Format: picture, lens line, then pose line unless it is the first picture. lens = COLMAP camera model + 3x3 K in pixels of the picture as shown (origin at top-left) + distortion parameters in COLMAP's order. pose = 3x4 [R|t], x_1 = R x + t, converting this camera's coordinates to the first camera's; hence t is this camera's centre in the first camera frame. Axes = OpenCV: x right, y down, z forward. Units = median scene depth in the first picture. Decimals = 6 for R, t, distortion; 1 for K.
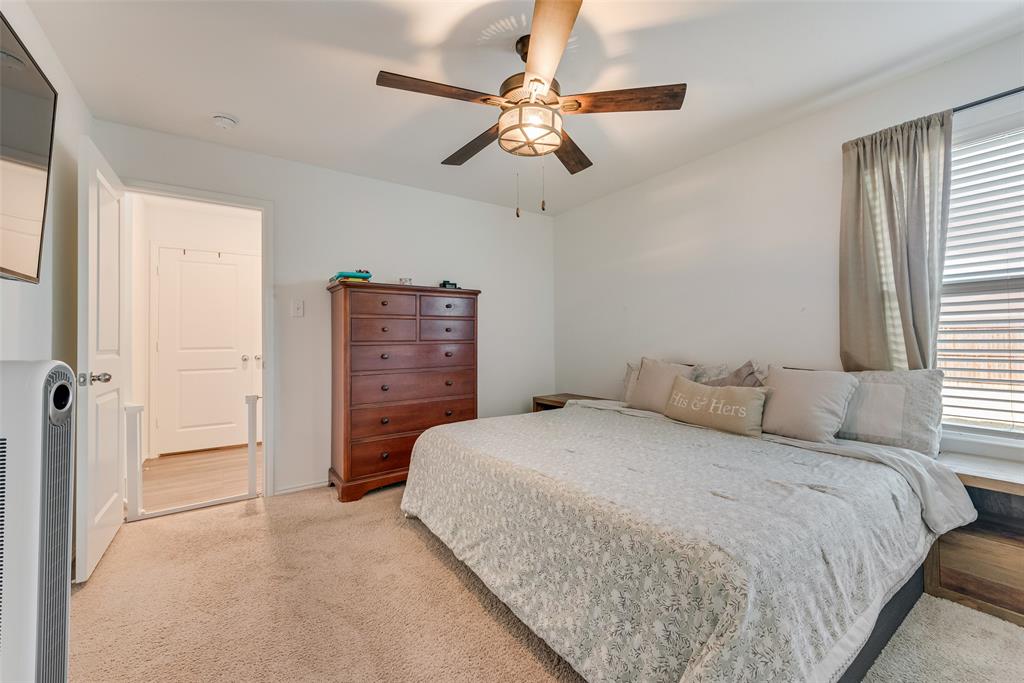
lens RADIAL K [[405.1, 0, 512.0], [0, 405.1, 341.5], [0, 0, 1]] dist [-0.001221, -0.000091]
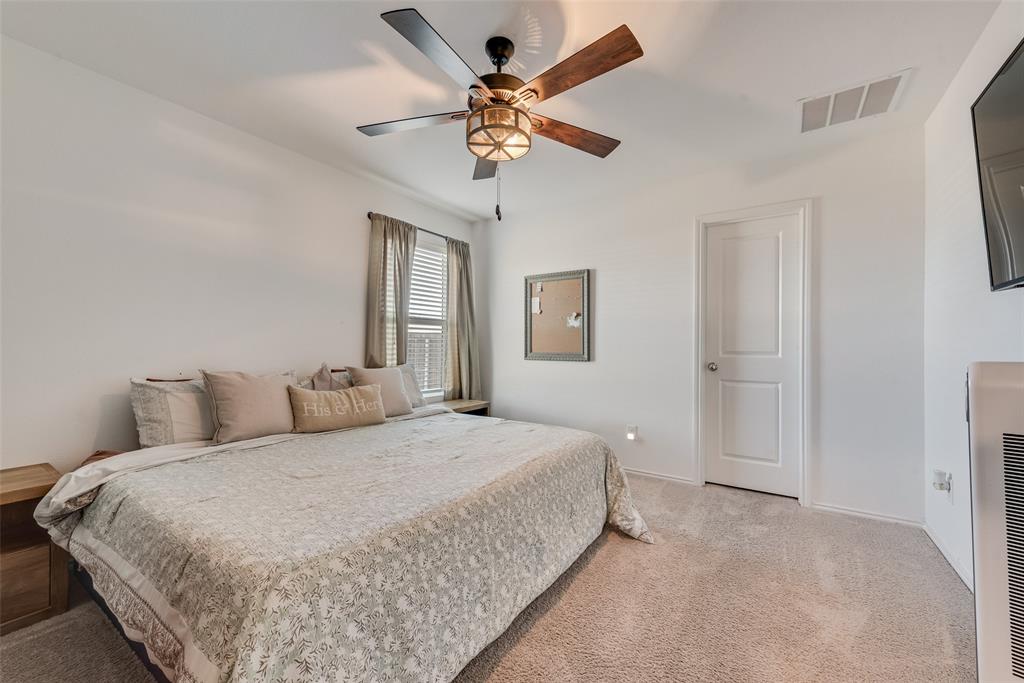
lens RADIAL K [[405.3, 0, 510.4], [0, 405.3, 347.8], [0, 0, 1]] dist [0.019970, 0.000016]
pose [[-0.350642, 0.007662, 0.936478, -0.790509], [0.002180, 0.999971, -0.007365, 0.012757], [-0.936507, -0.000541, -0.350648, 1.162320]]
